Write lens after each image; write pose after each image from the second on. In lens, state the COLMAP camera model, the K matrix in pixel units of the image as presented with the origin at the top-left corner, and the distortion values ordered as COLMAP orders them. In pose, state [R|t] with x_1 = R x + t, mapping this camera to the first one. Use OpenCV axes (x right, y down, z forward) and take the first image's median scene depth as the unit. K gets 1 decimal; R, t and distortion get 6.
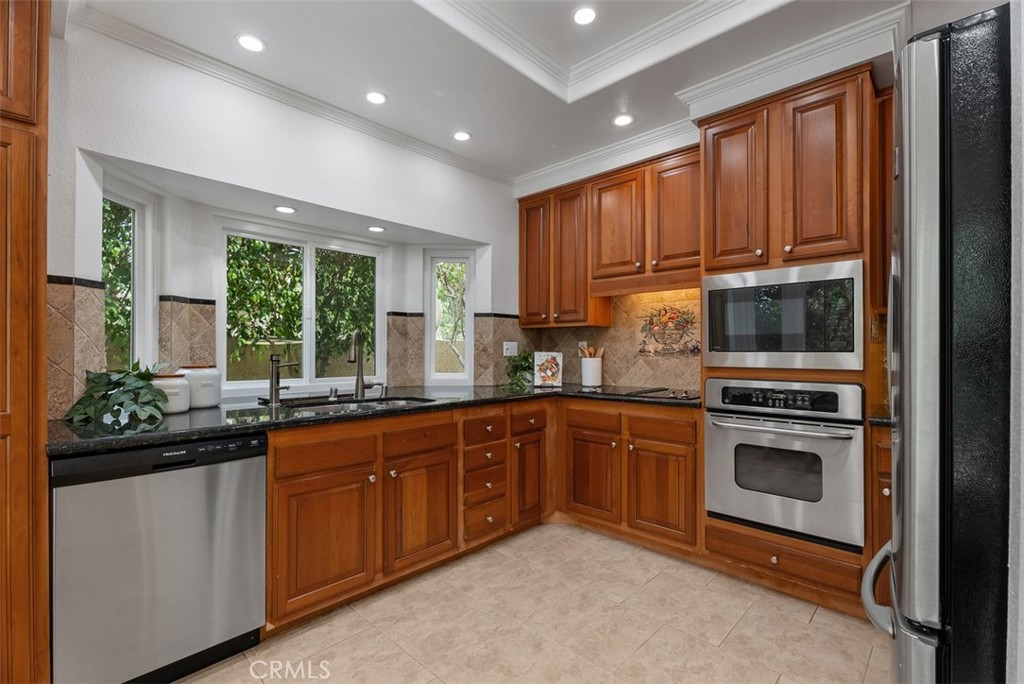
lens RADIAL K [[458.1, 0, 505.8], [0, 458.1, 345.0], [0, 0, 1]] dist [0.003784, -0.000919]
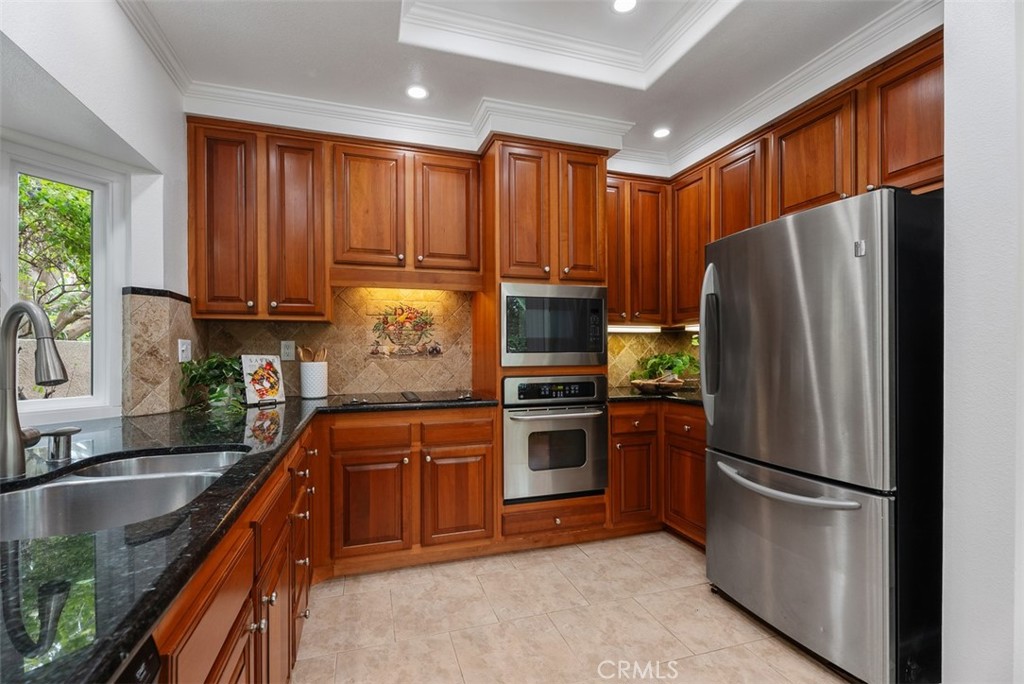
lens RADIAL K [[458.1, 0, 503.9], [0, 458.1, 350.0], [0, 0, 1]] dist [0.003784, -0.000919]
pose [[0.478393, -0.000089, 0.878146, -0.469973], [-0.005275, 0.999982, 0.002975, 0.004963], [-0.878130, -0.006055, 0.478384, 0.450608]]
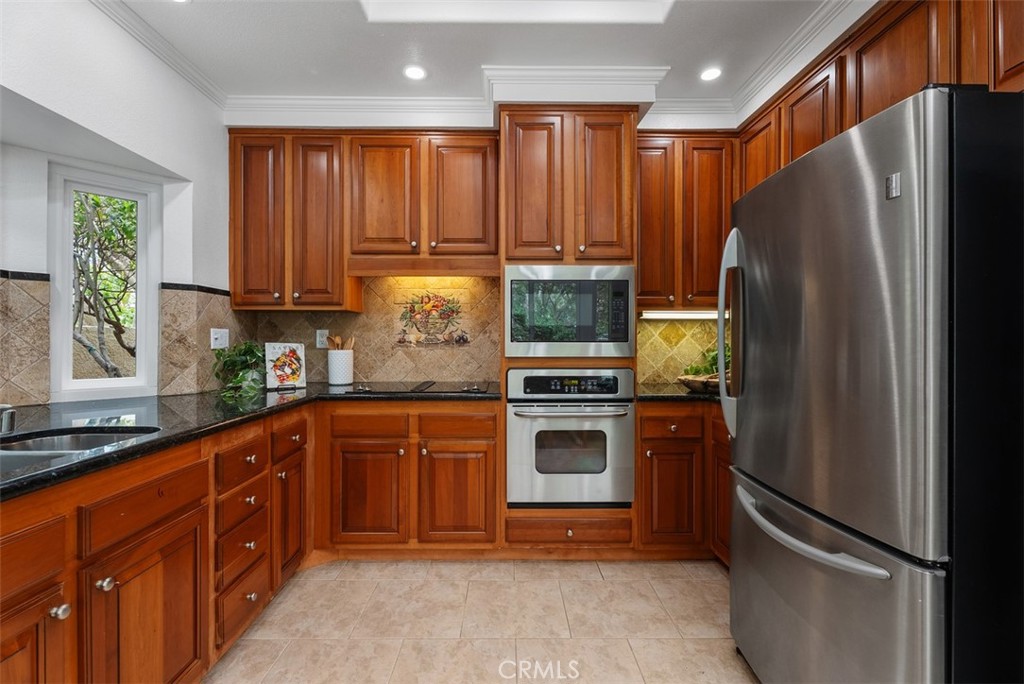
lens RADIAL K [[458.1, 0, 504.1], [0, 458.1, 339.7], [0, 0, 1]] dist [0.003784, -0.000919]
pose [[0.715989, 0.001495, 0.698110, -0.237495], [-0.007809, 0.999952, 0.005868, 0.003893], [-0.698068, -0.009653, 0.715966, 0.279139]]
